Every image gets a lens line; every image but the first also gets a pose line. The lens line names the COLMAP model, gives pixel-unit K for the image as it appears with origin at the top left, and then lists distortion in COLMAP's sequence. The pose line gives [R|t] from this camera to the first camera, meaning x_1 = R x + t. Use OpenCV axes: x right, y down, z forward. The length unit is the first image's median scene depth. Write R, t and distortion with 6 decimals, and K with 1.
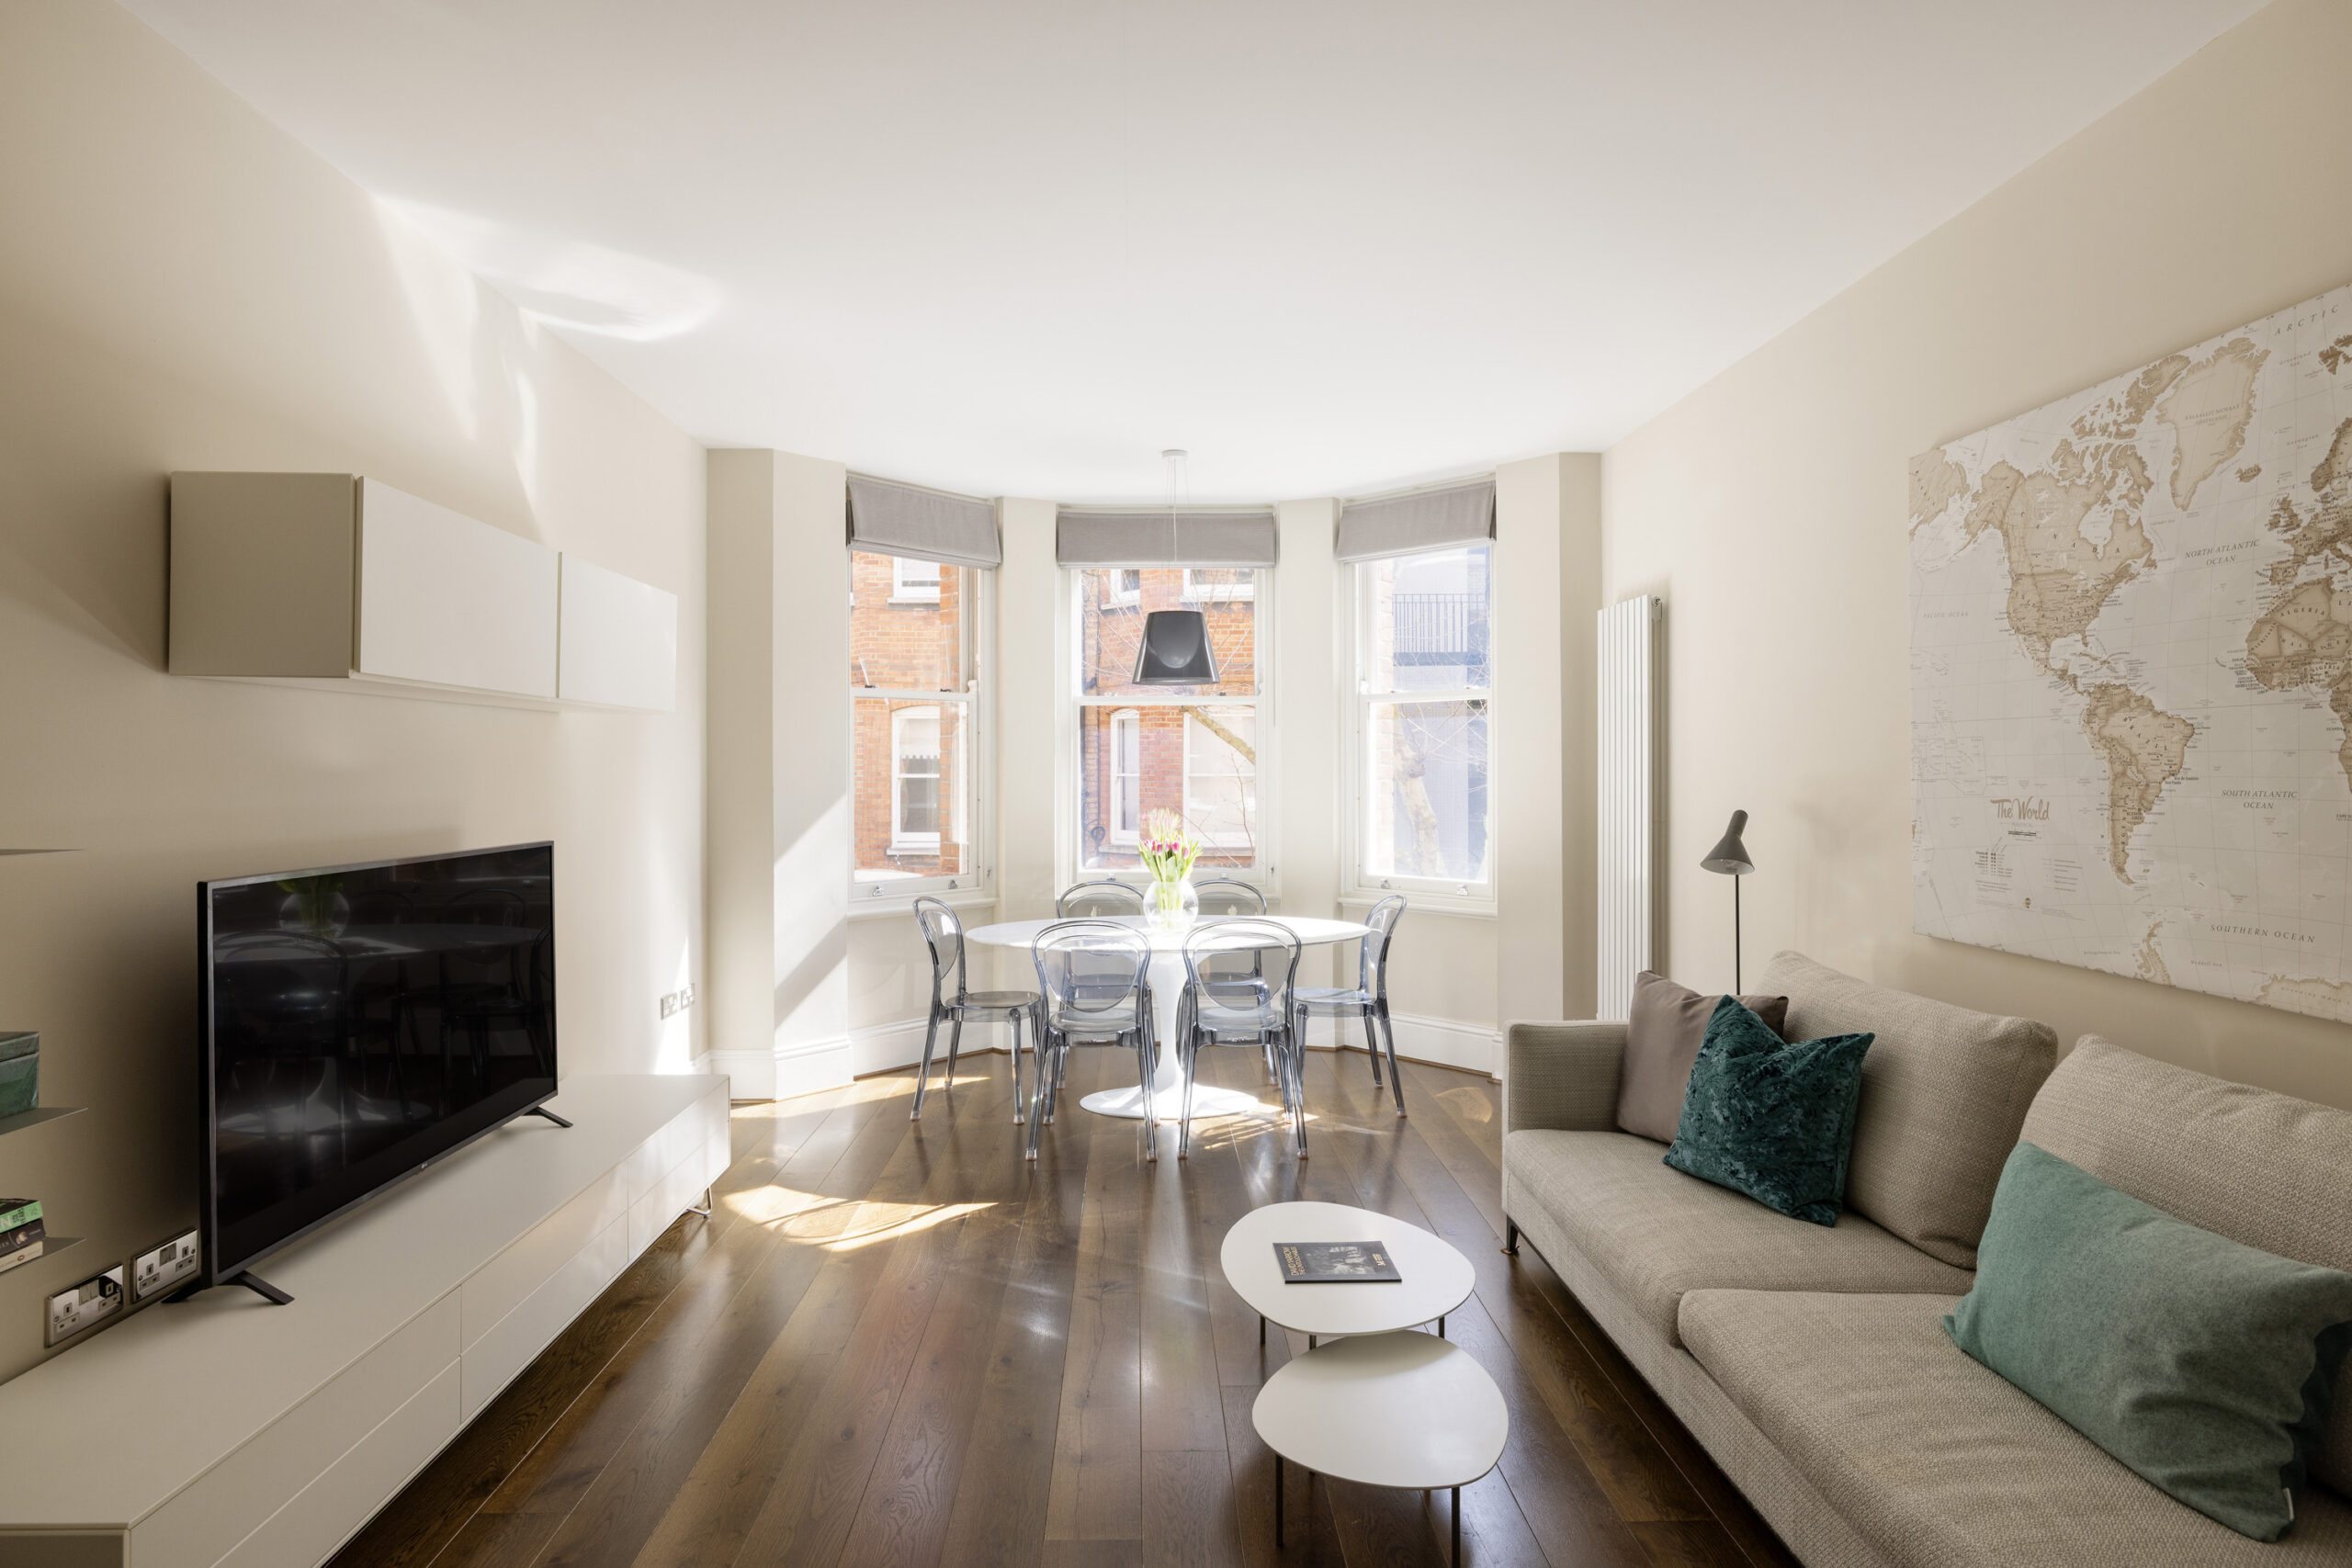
lens RADIAL K [[1206.4, 0, 1140.2], [0, 1206.4, 761.5], [0, 0, 1]] dist [-0.009690, 0.002607]
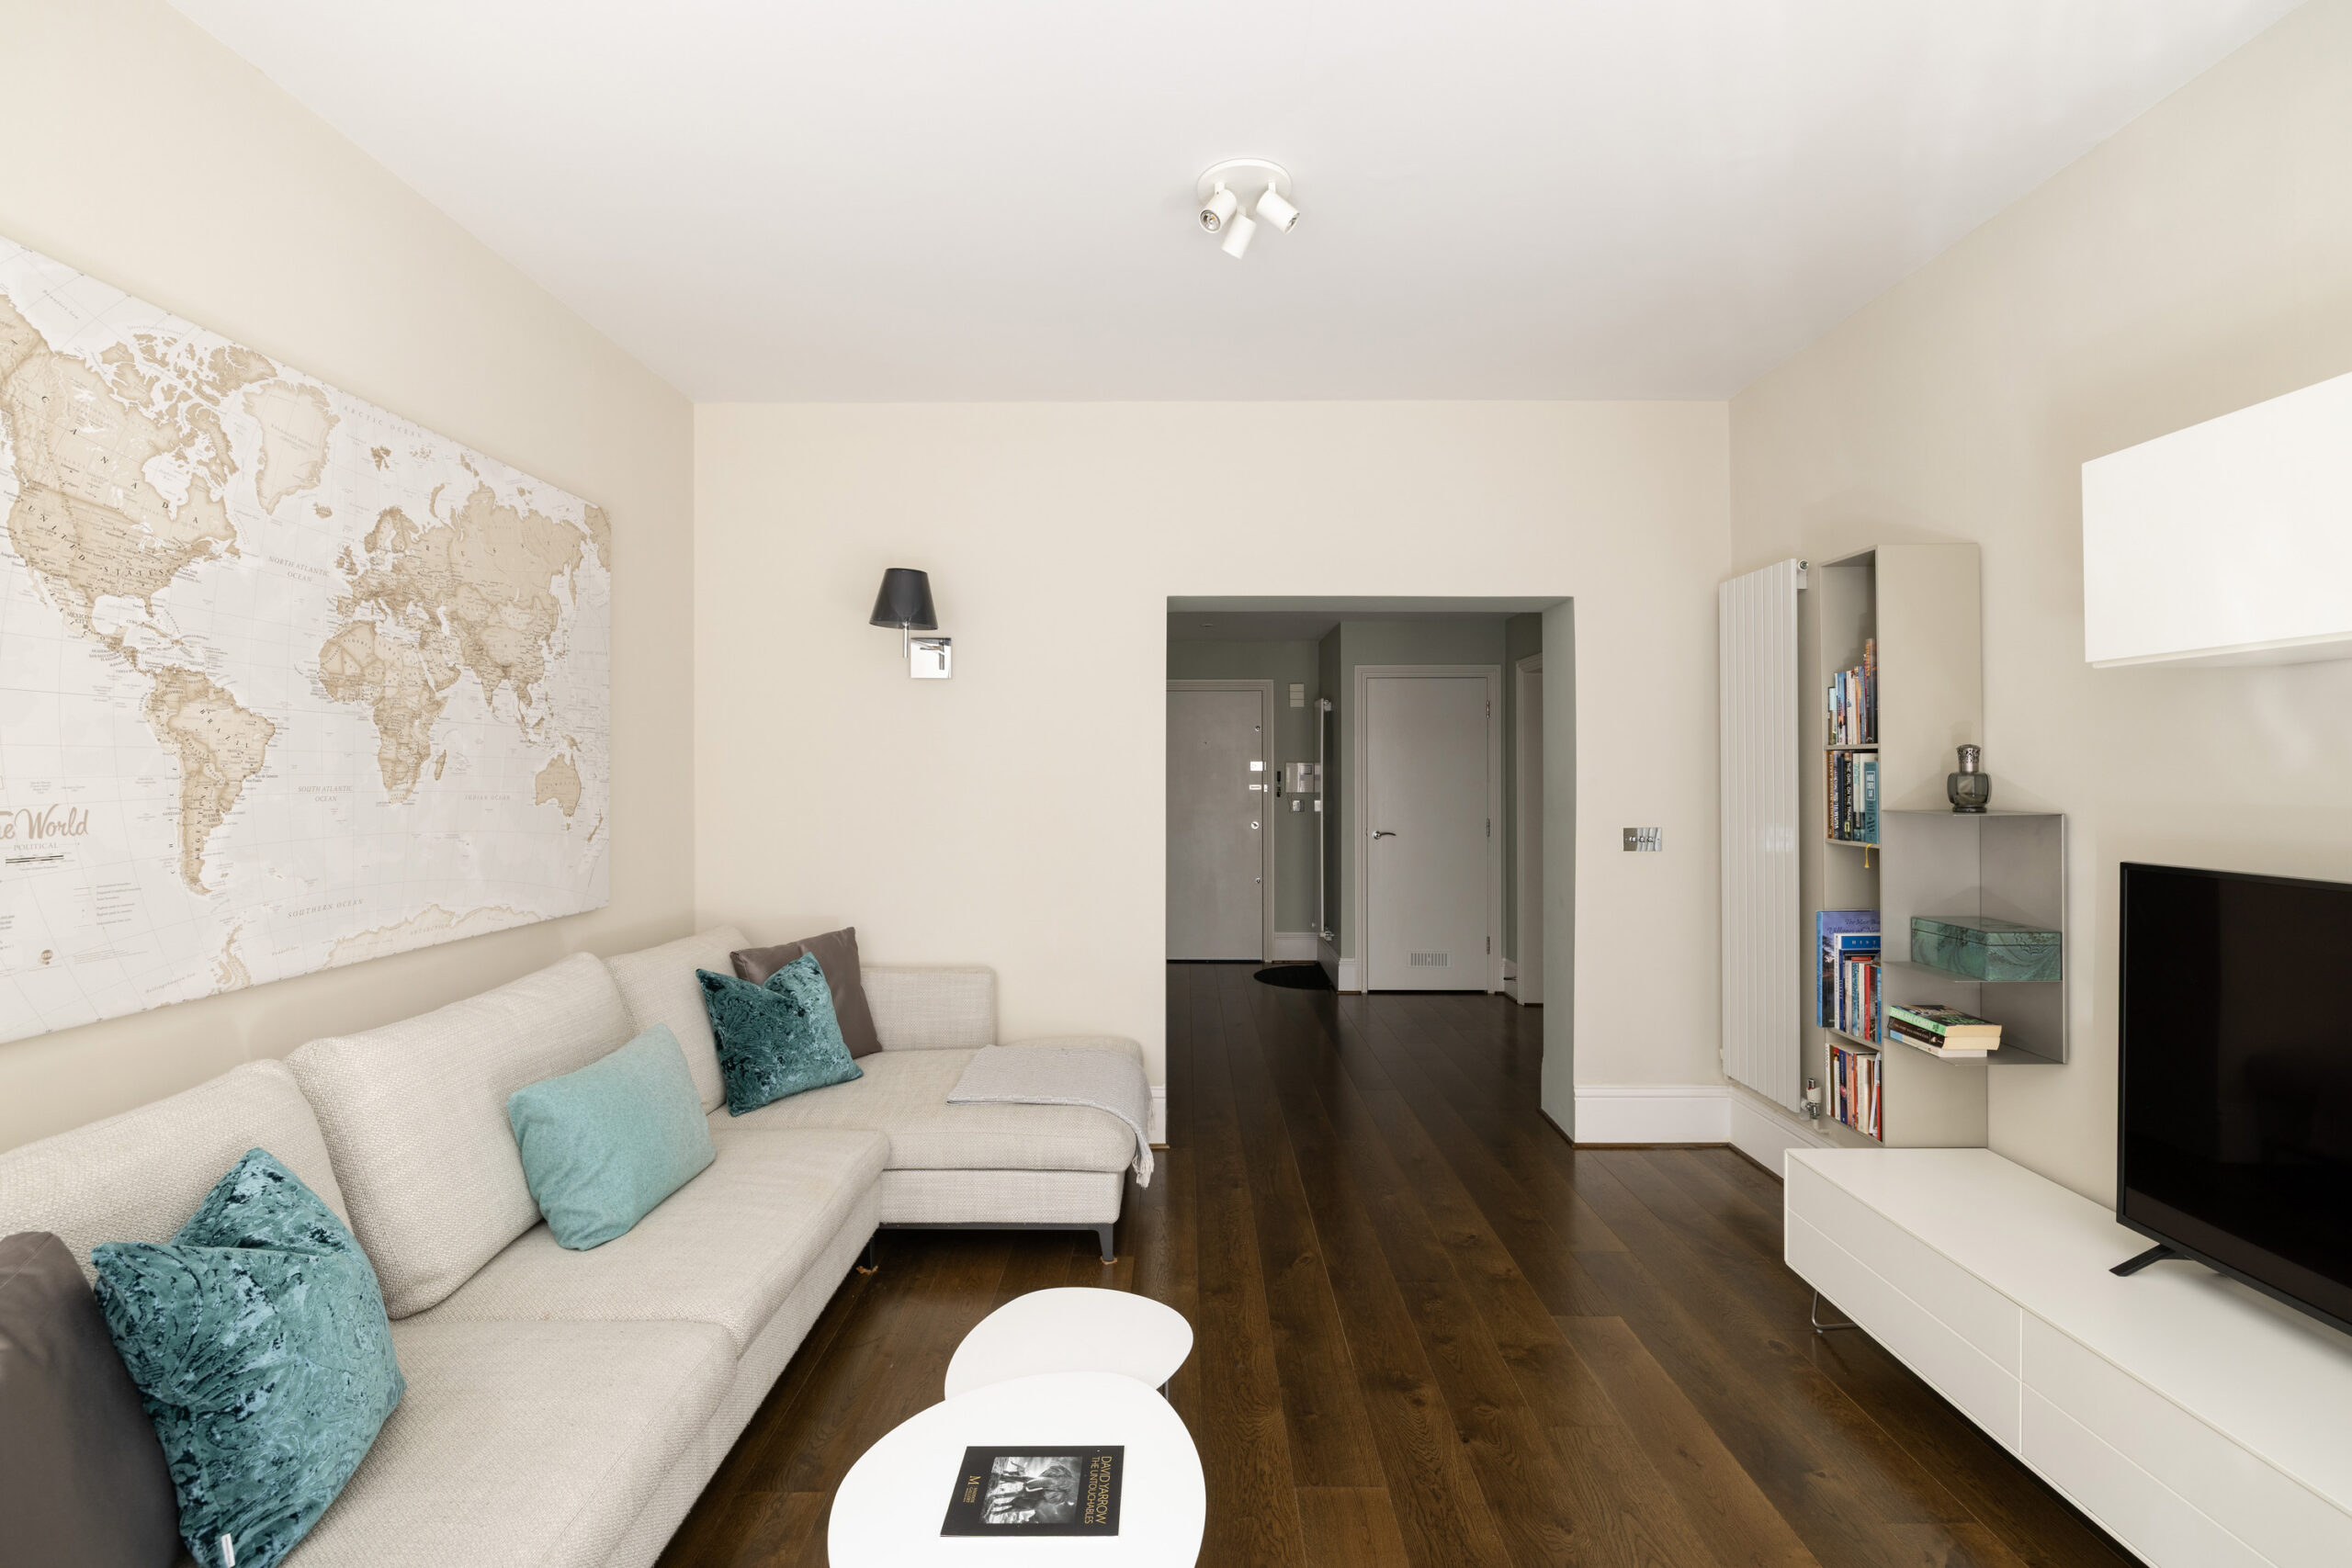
lens RADIAL K [[1065.6, 0, 1144.9], [0, 1065.6, 769.3], [0, 0, 1]] dist [-0.002751, -0.000561]
pose [[-0.999049, 0.003900, 0.043419, 0.075914], [0.003456, 0.999941, -0.010276, 0.017761], [-0.043456, -0.010116, -0.999004, 1.653422]]
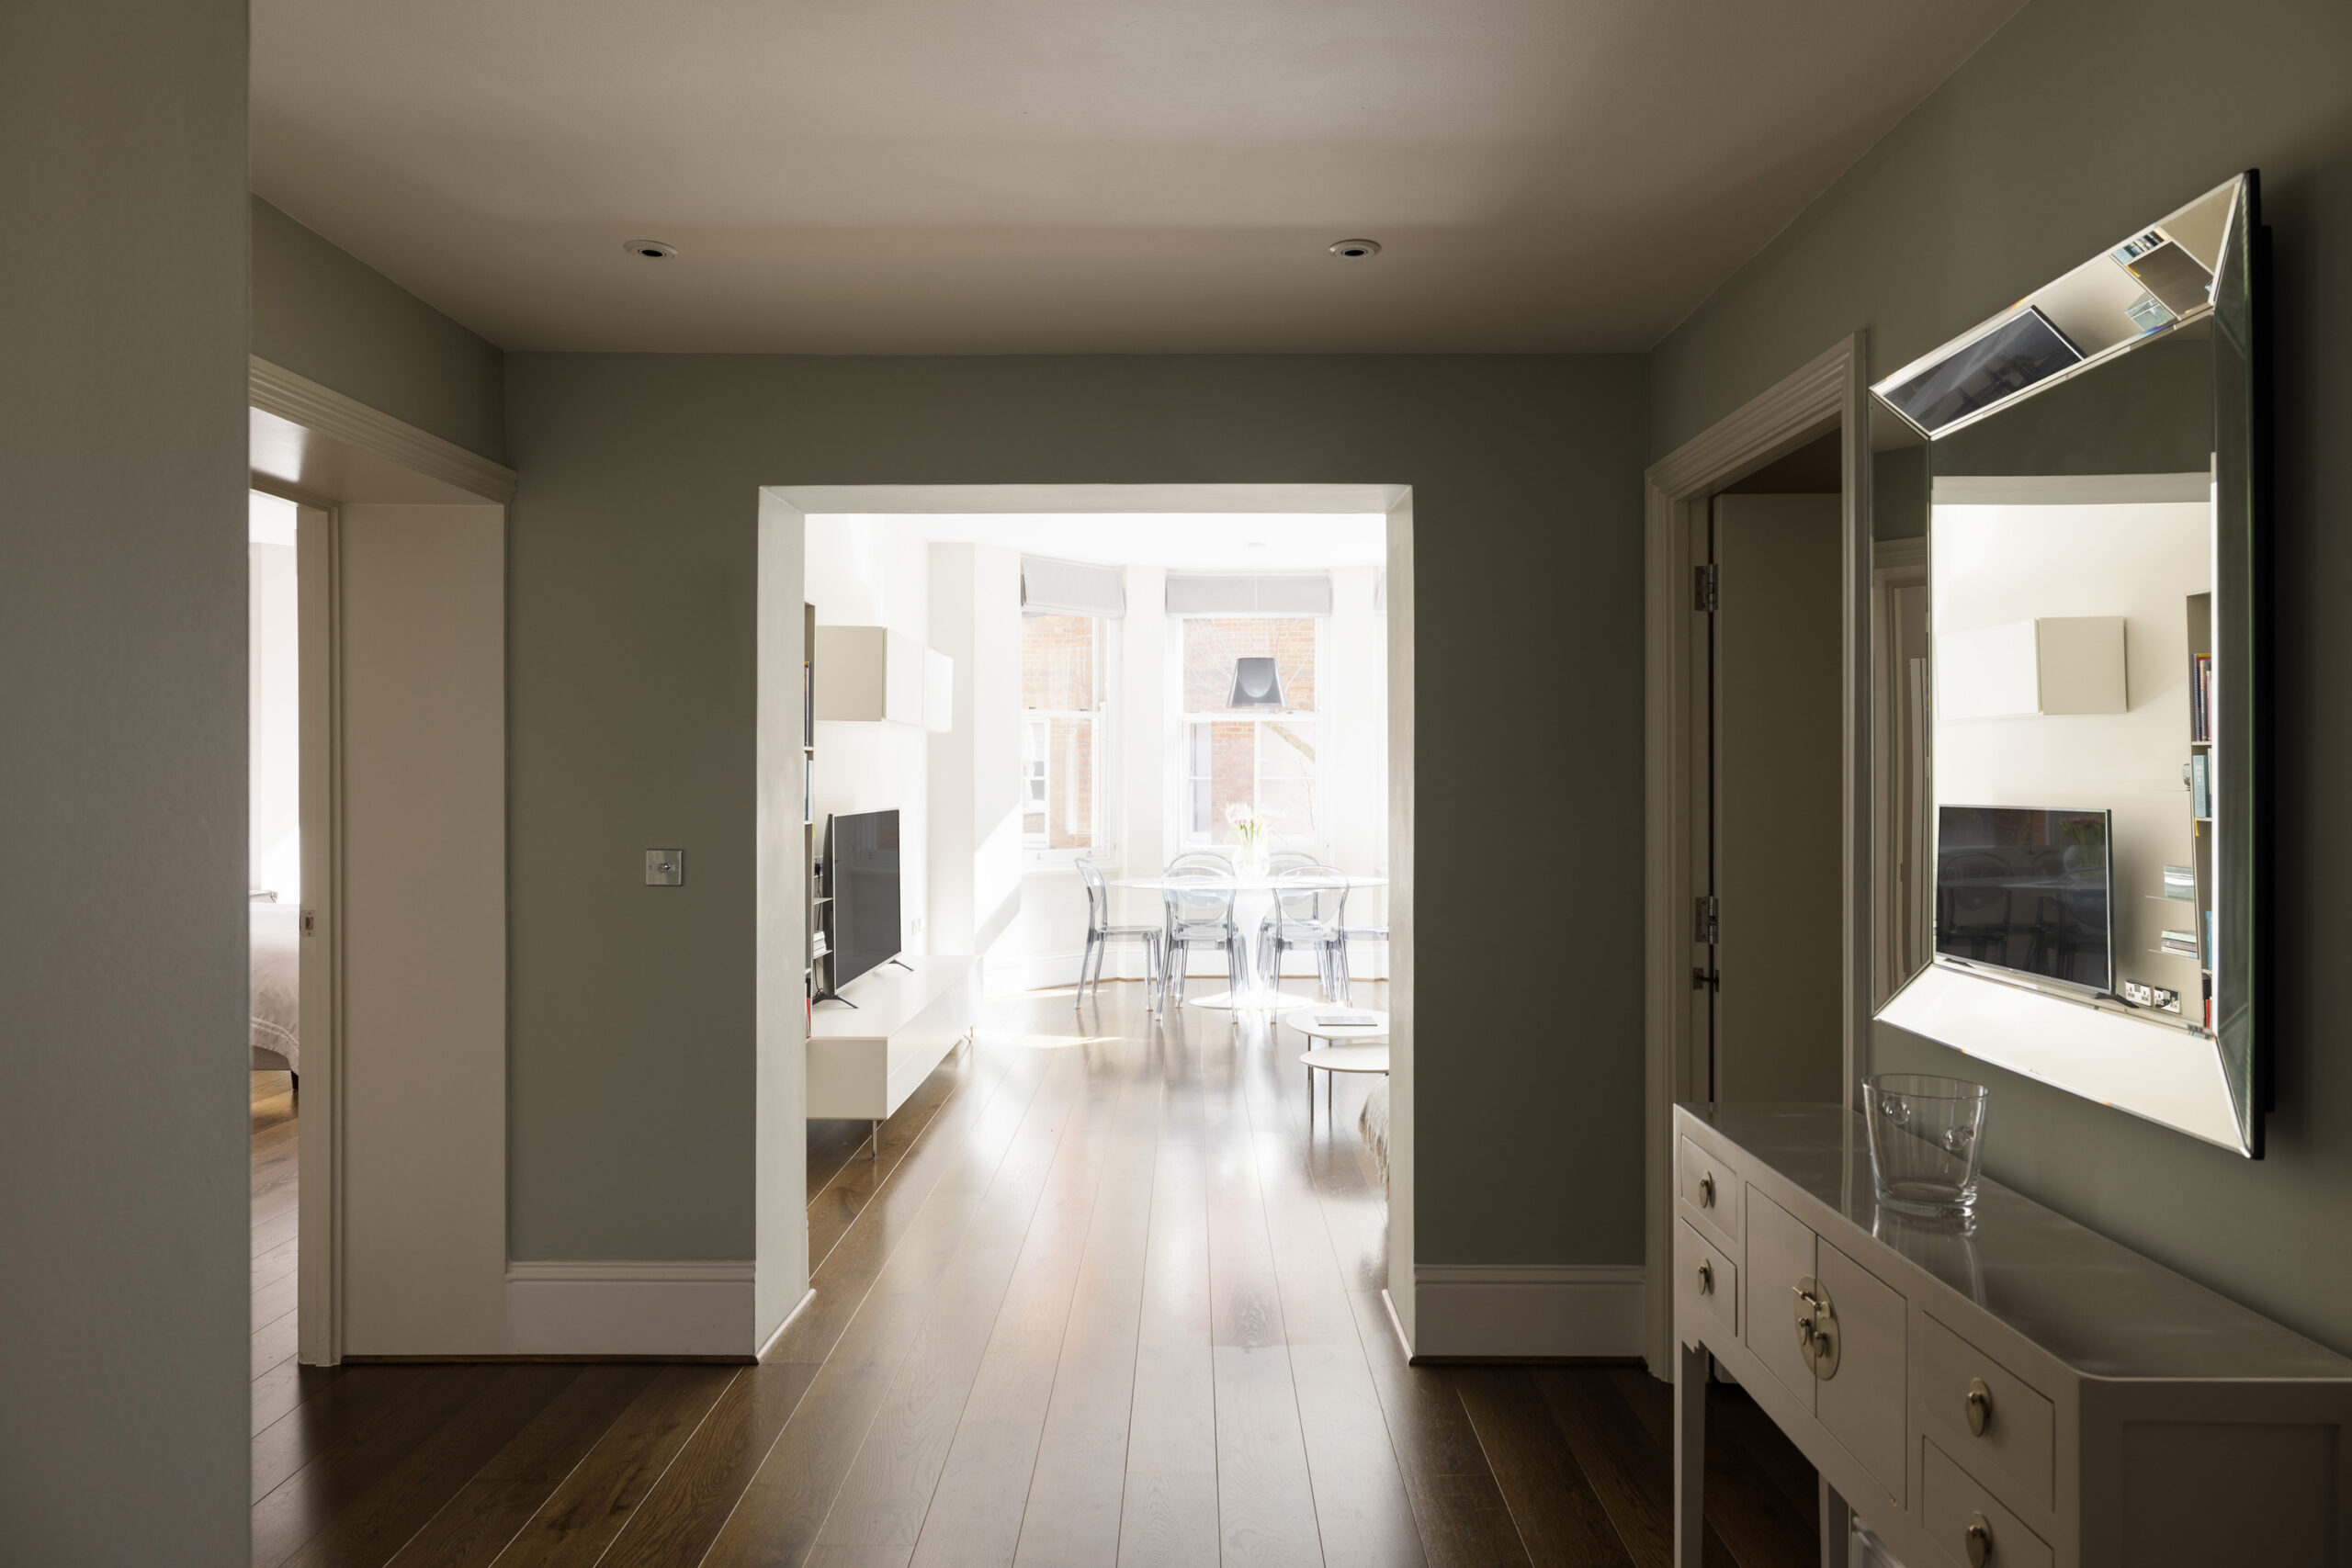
lens RADIAL K [[1414.7, 0, 1178.1], [0, 1414.7, 771.0], [0, 0, 1]] dist [-0.000123, -0.000049]
pose [[0.999911, 0.002410, -0.013130, -0.081400], [-0.002370, 0.999993, 0.003030, 0.008863], [0.013138, -0.002998, 0.999909, -1.318796]]
